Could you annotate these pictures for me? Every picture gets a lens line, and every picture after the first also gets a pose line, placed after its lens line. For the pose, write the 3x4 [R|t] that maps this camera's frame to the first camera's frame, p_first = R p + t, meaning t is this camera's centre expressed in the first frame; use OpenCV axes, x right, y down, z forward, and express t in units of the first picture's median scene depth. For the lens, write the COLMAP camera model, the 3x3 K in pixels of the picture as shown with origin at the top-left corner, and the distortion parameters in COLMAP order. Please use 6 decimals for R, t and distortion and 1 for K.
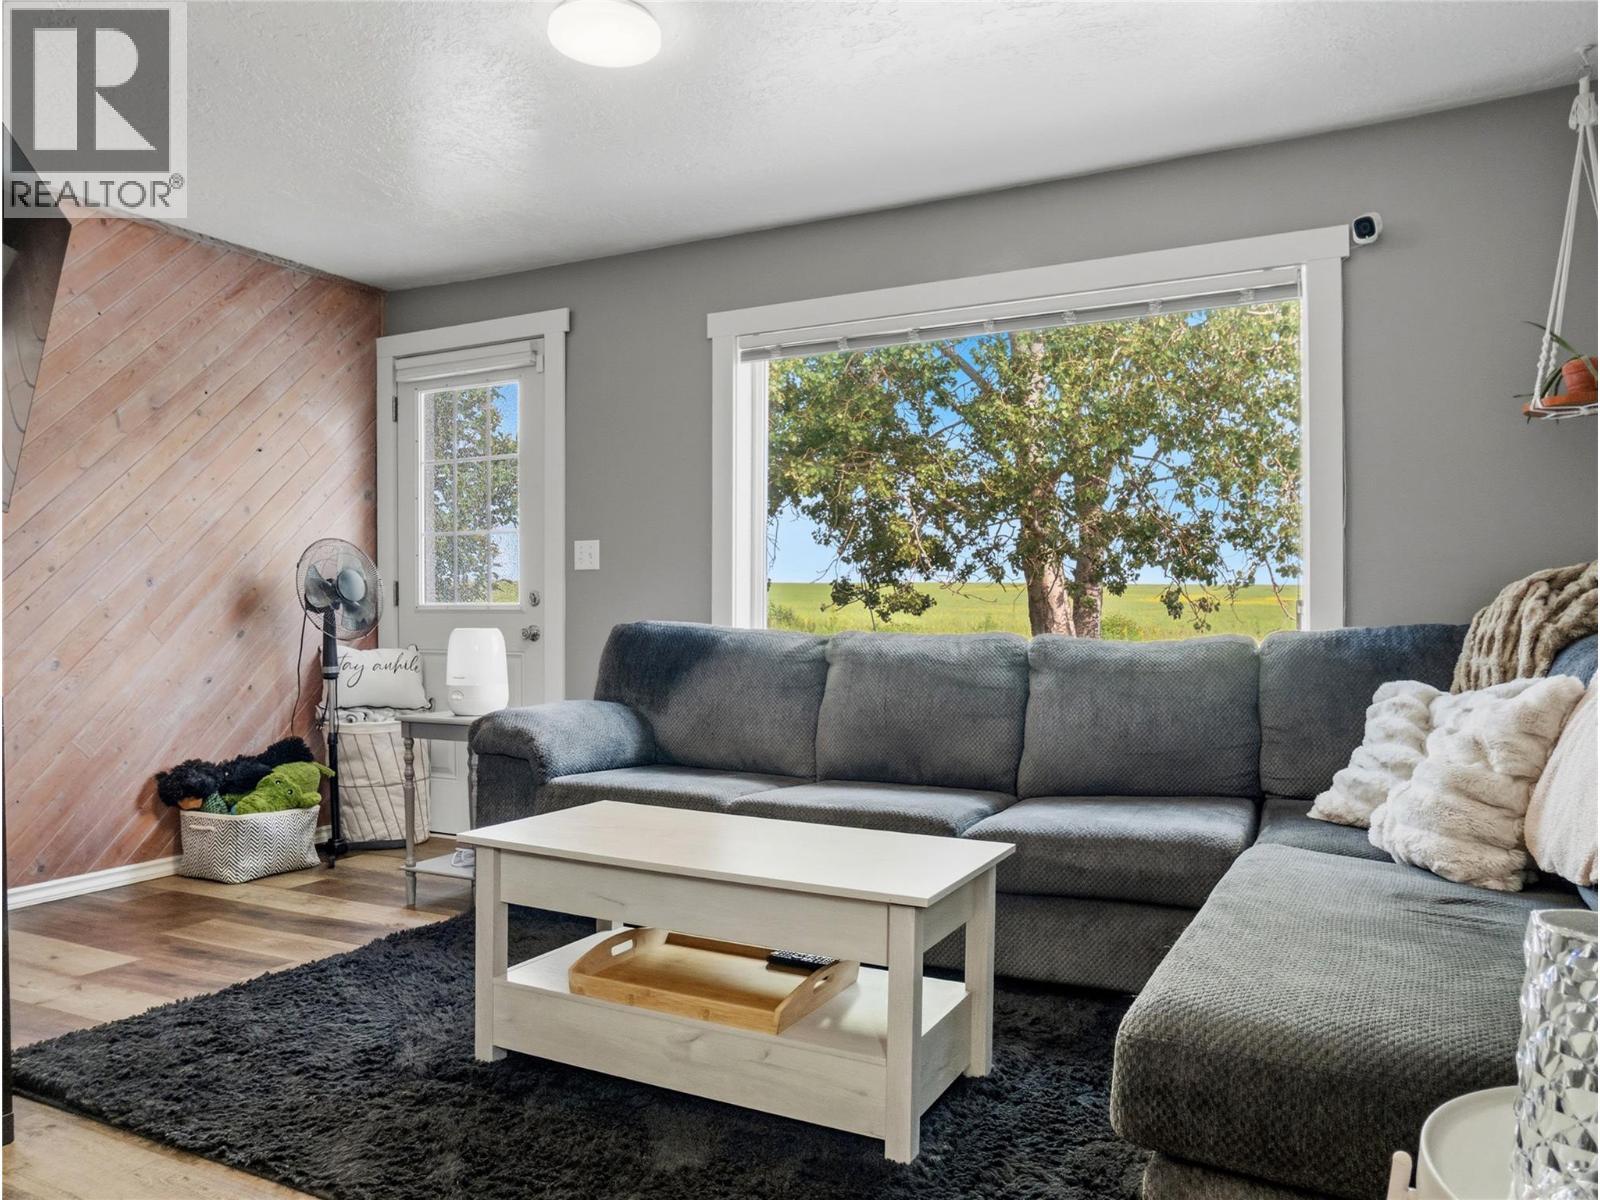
lens RADIAL K [[1158.8, 0, 820.8], [0, 1158.8, 598.6], [0, 0, 1]] dist [-0.052170, 0.025325]
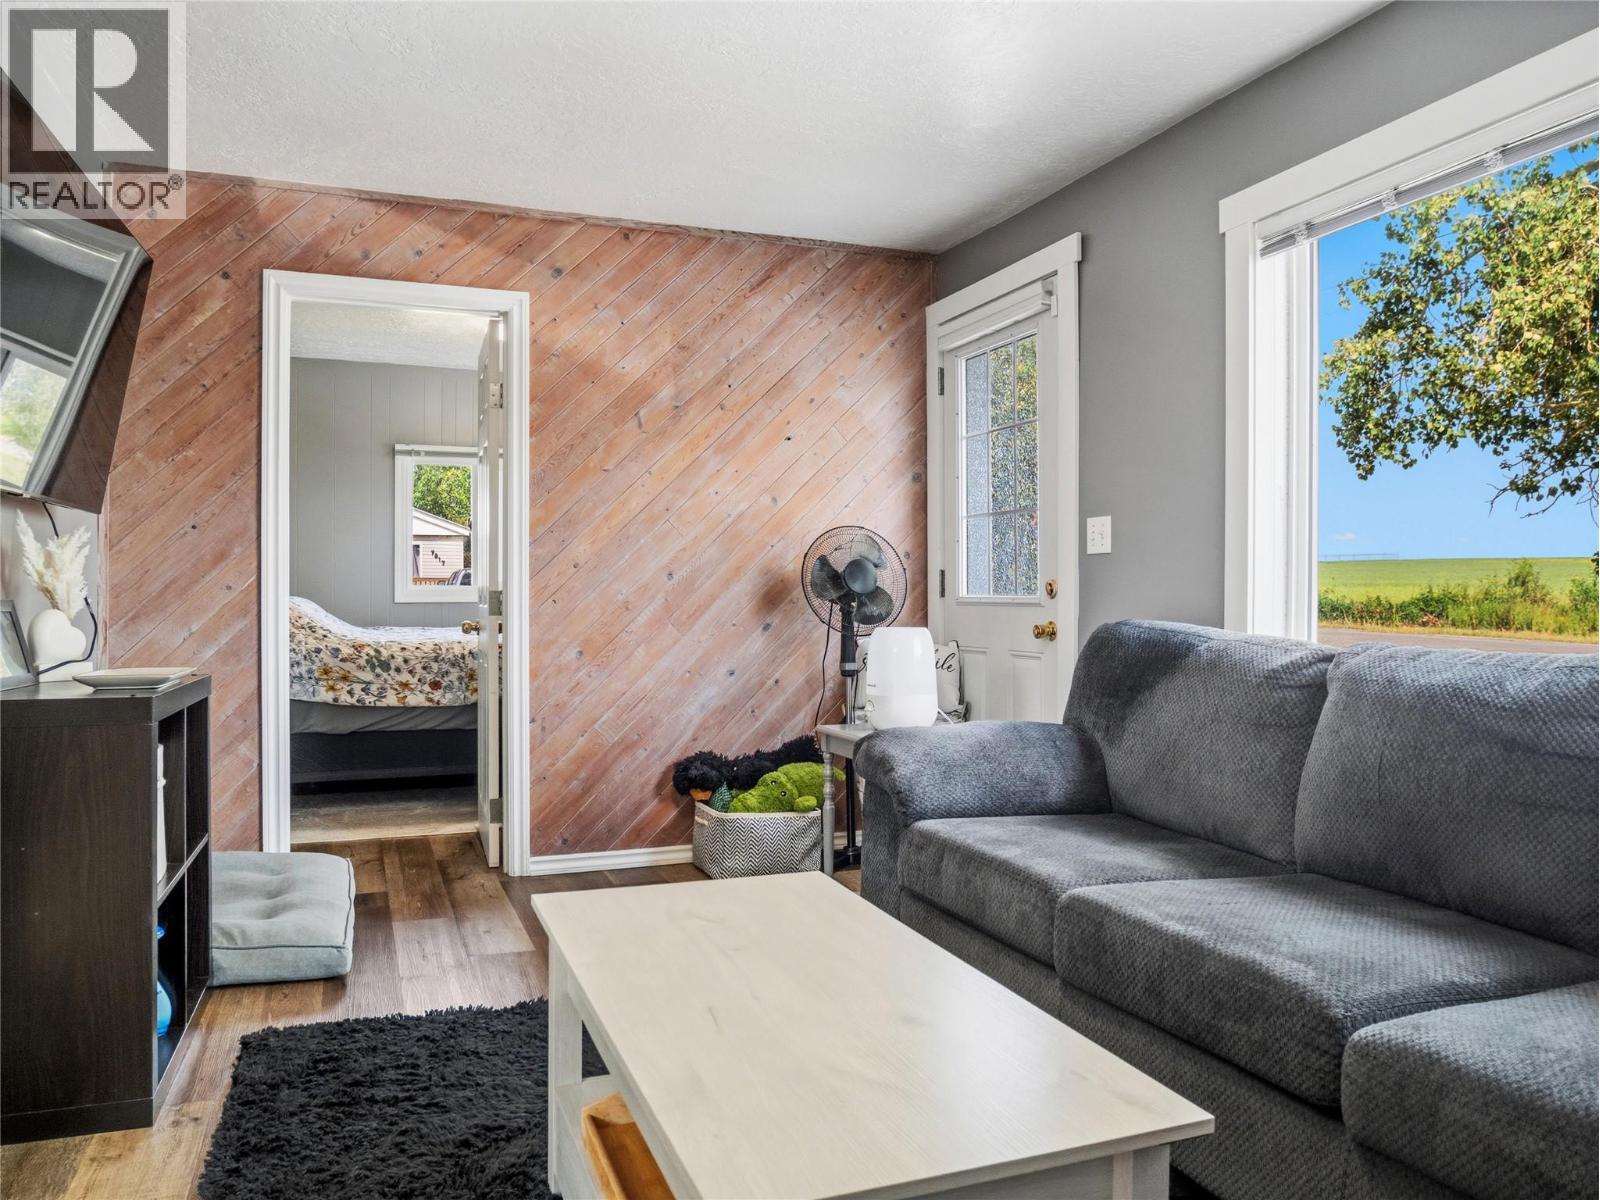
lens RADIAL K [[1180.4, 0, 772.9], [0, 1180.4, 573.5], [0, 0, 1]] dist [-0.047271, 0.059030]
pose [[0.738795, -0.011584, -0.673830, 0.194190], [0.007502, 0.999932, -0.008964, -0.005994], [0.673888, 0.001568, 0.738832, 0.267792]]
